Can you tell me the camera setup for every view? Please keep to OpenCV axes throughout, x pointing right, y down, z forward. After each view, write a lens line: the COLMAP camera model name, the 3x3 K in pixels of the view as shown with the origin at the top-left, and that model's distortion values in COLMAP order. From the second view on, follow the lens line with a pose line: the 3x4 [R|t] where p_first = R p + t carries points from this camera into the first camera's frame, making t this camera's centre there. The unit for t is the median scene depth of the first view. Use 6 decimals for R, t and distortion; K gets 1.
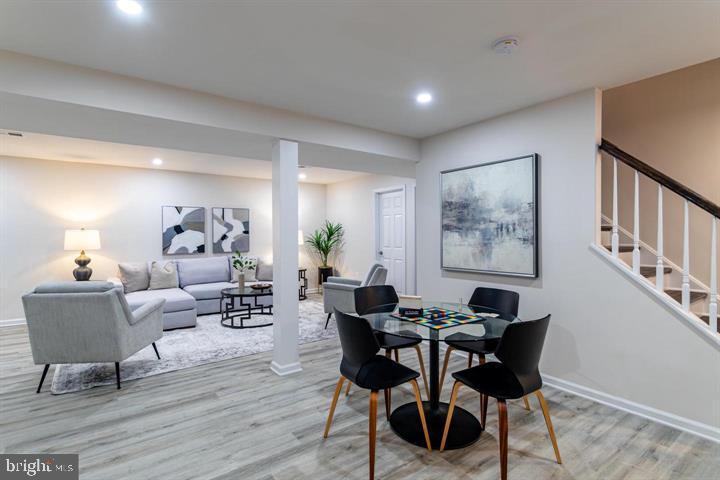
lens RADIAL K [[356.5, 0, 356.9], [0, 356.5, 238.2], [0, 0, 1]] dist [0.013052, -0.002921]
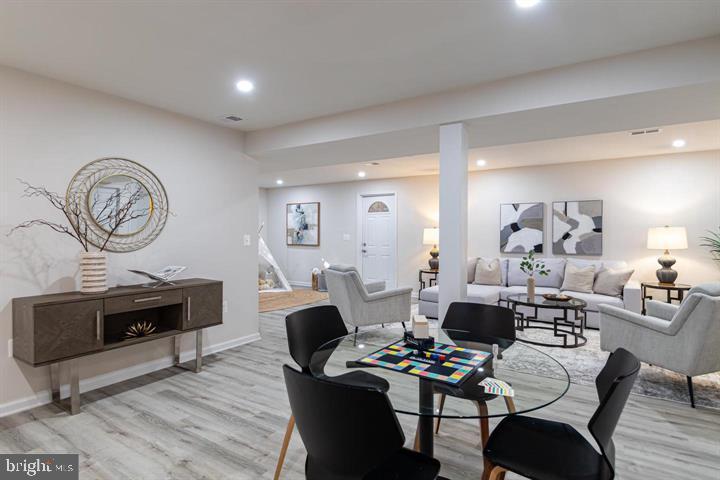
lens RADIAL K [[388.6, 0, 373.3], [0, 388.6, 239.1], [0, 0, 1]] dist [0.011947, 0.000517]
pose [[0.388324, 0.020737, -0.921290, 0.324361], [-0.016667, 0.999741, 0.015478, -0.002185], [0.921372, 0.009345, 0.388569, 0.237206]]
